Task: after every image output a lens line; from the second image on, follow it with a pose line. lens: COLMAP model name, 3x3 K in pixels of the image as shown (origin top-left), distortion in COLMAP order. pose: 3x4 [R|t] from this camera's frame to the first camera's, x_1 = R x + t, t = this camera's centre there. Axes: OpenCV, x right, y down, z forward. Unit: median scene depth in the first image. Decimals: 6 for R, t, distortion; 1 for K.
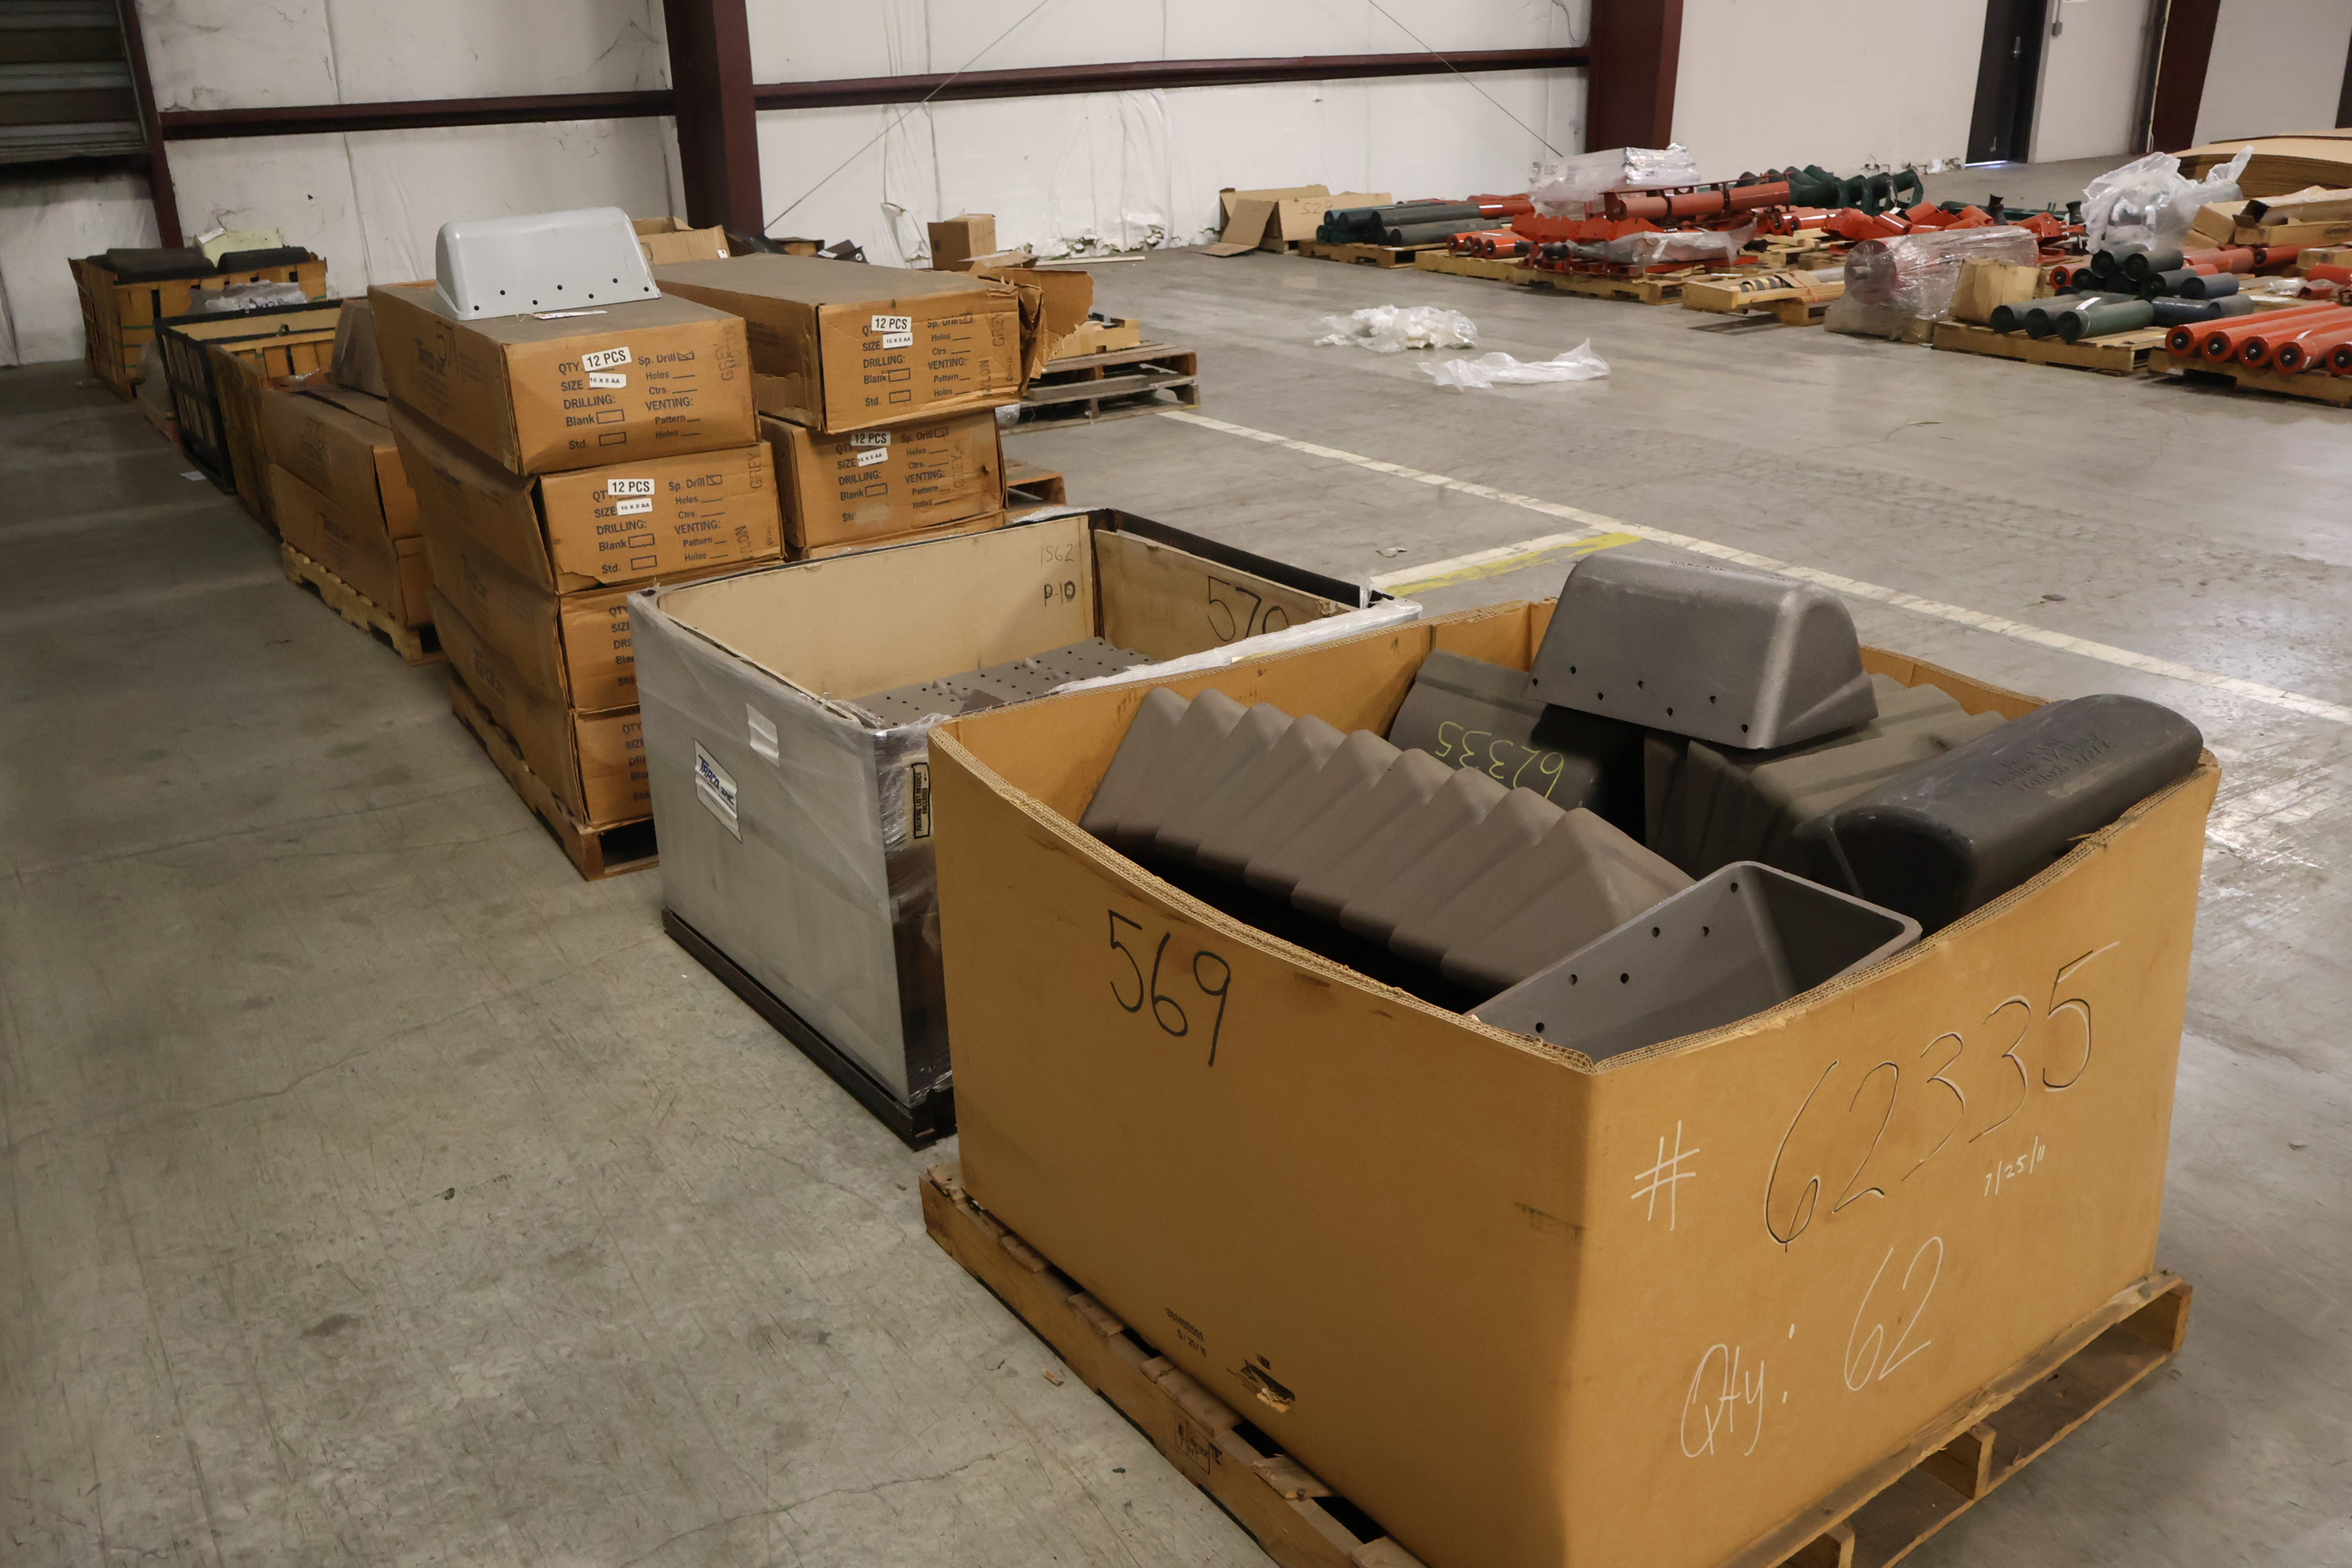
lens RADIAL K [[1961.7, 0, 1177.4], [0, 1961.7, 784.1], [0, 0, 1]] dist [-0.003832, 0.012360]
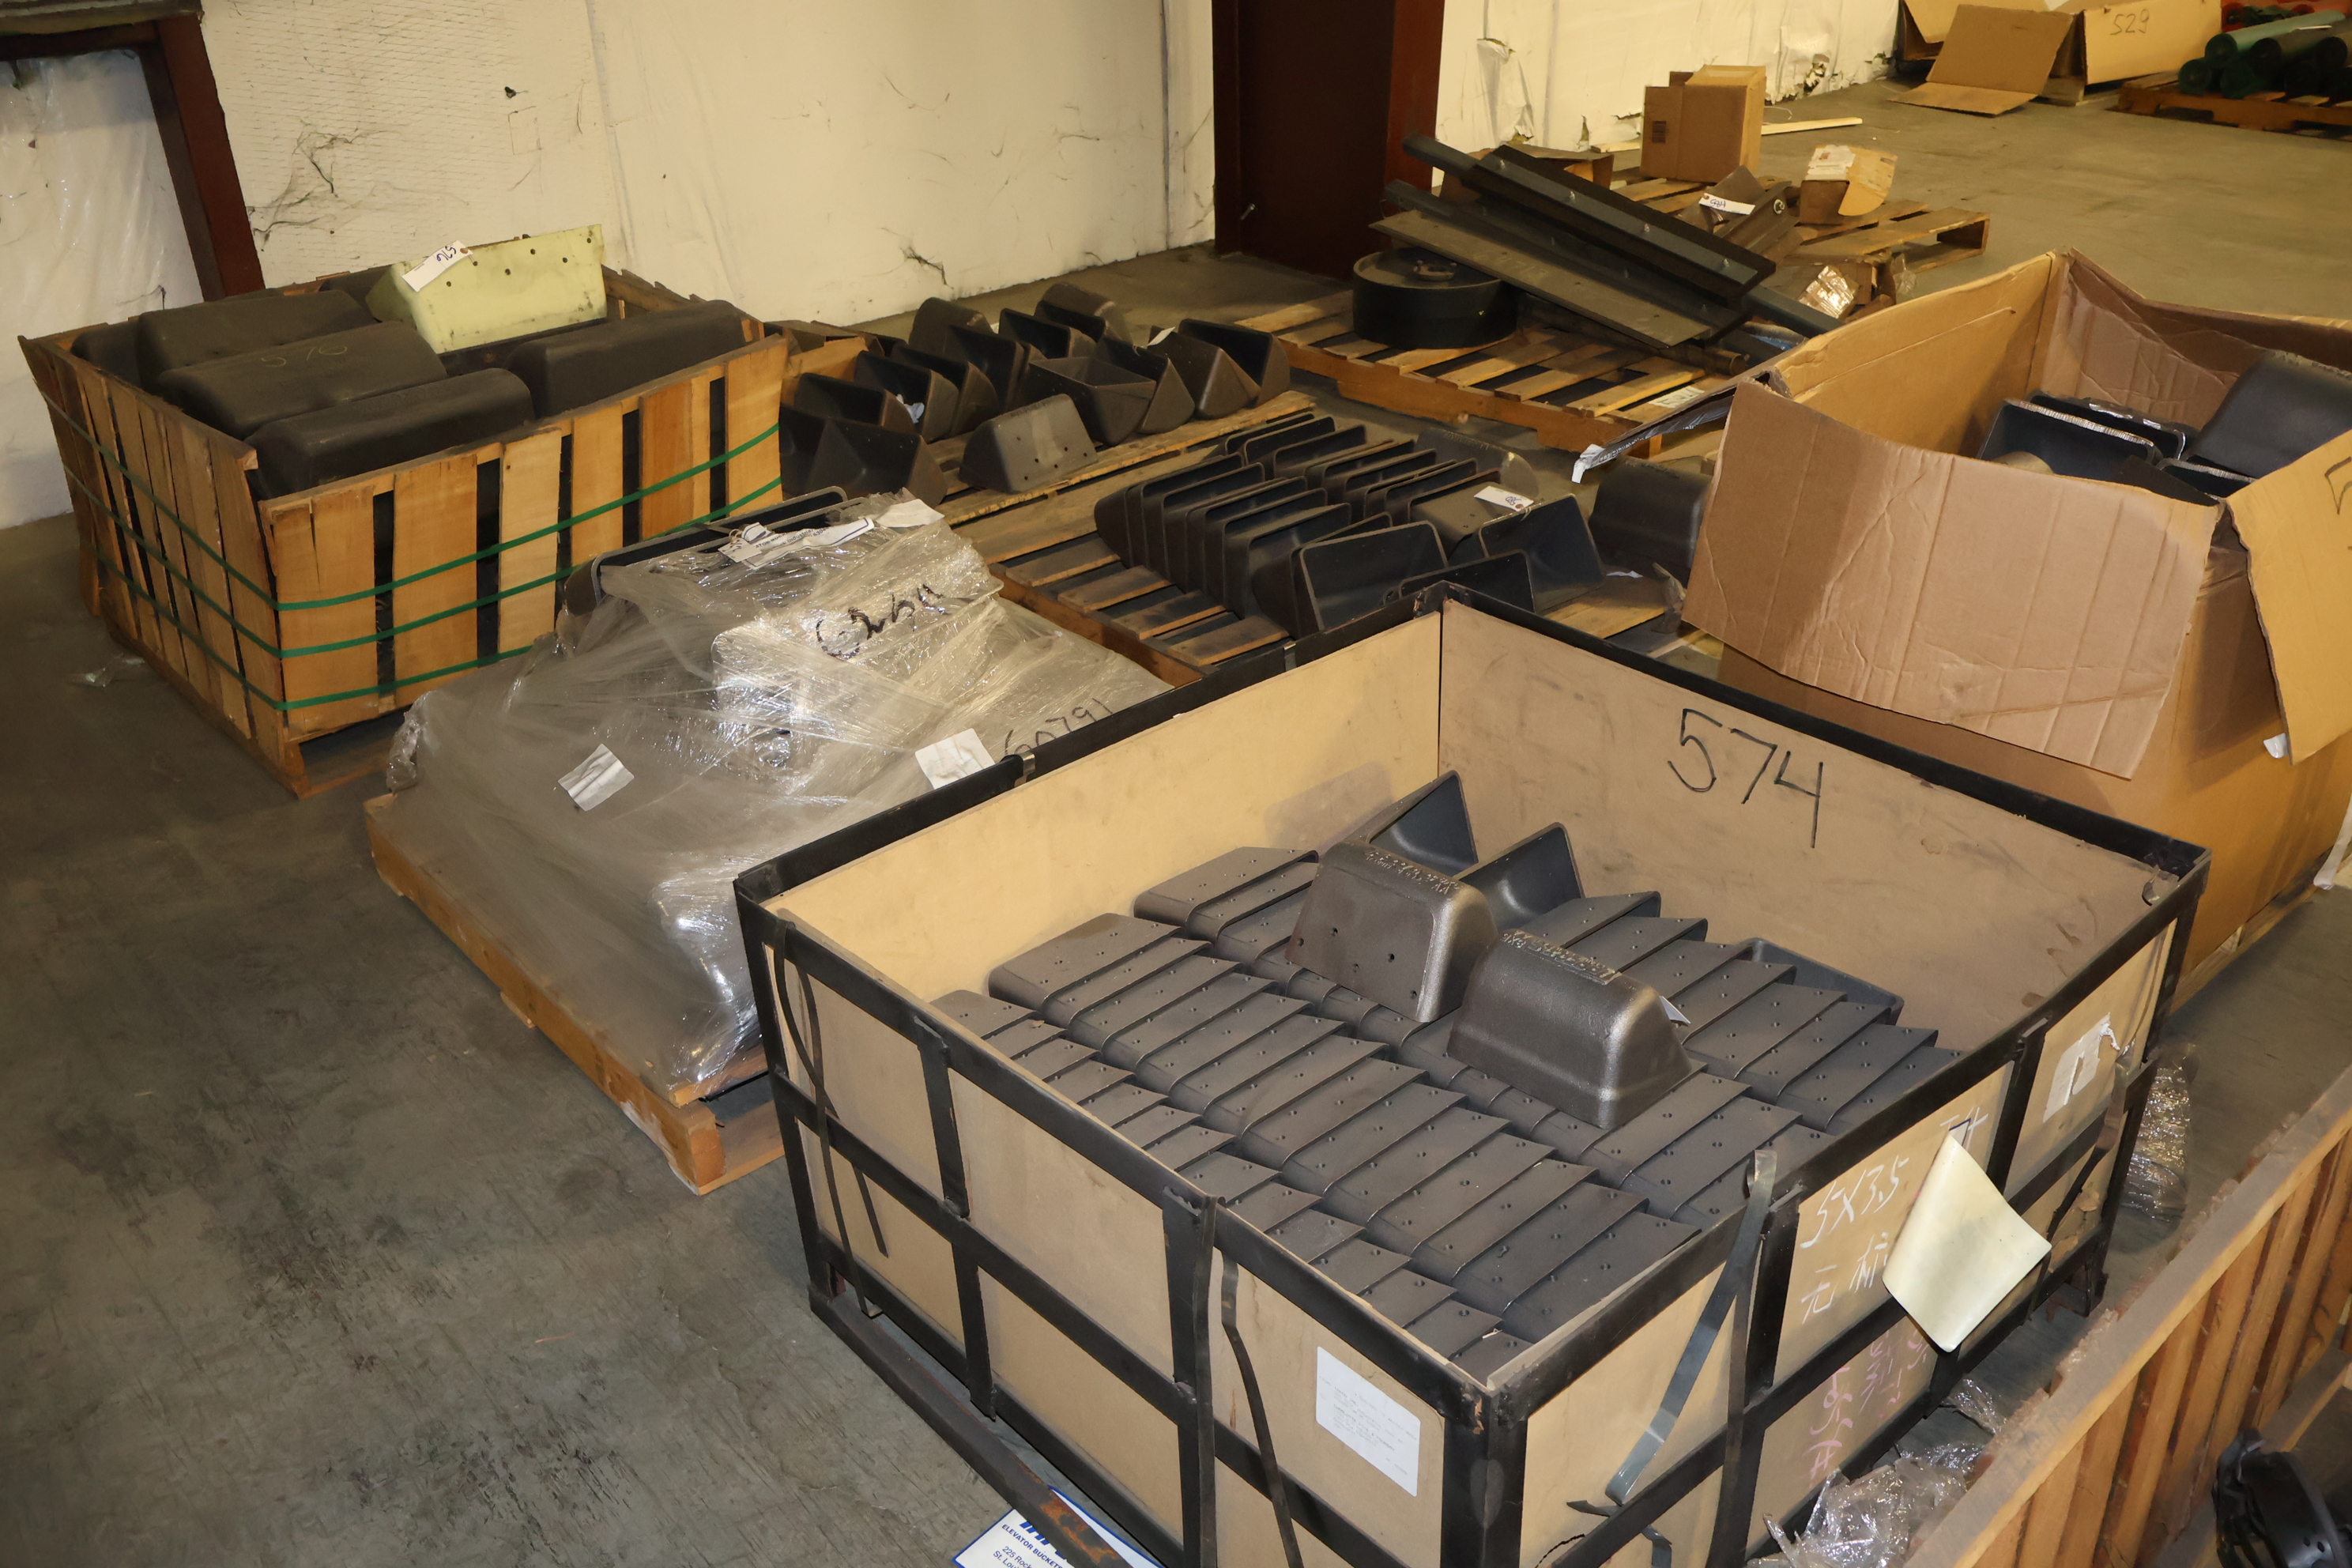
lens RADIAL K [[1961.7, 0, 1179.2], [0, 1961.7, 783.3], [0, 0, 1]] dist [-0.003832, 0.012360]
pose [[0.992392, -0.061094, 0.106891, -0.291785], [0.047214, 0.990666, 0.127877, -0.163707], [-0.113706, -0.121858, 0.986013, 0.448251]]
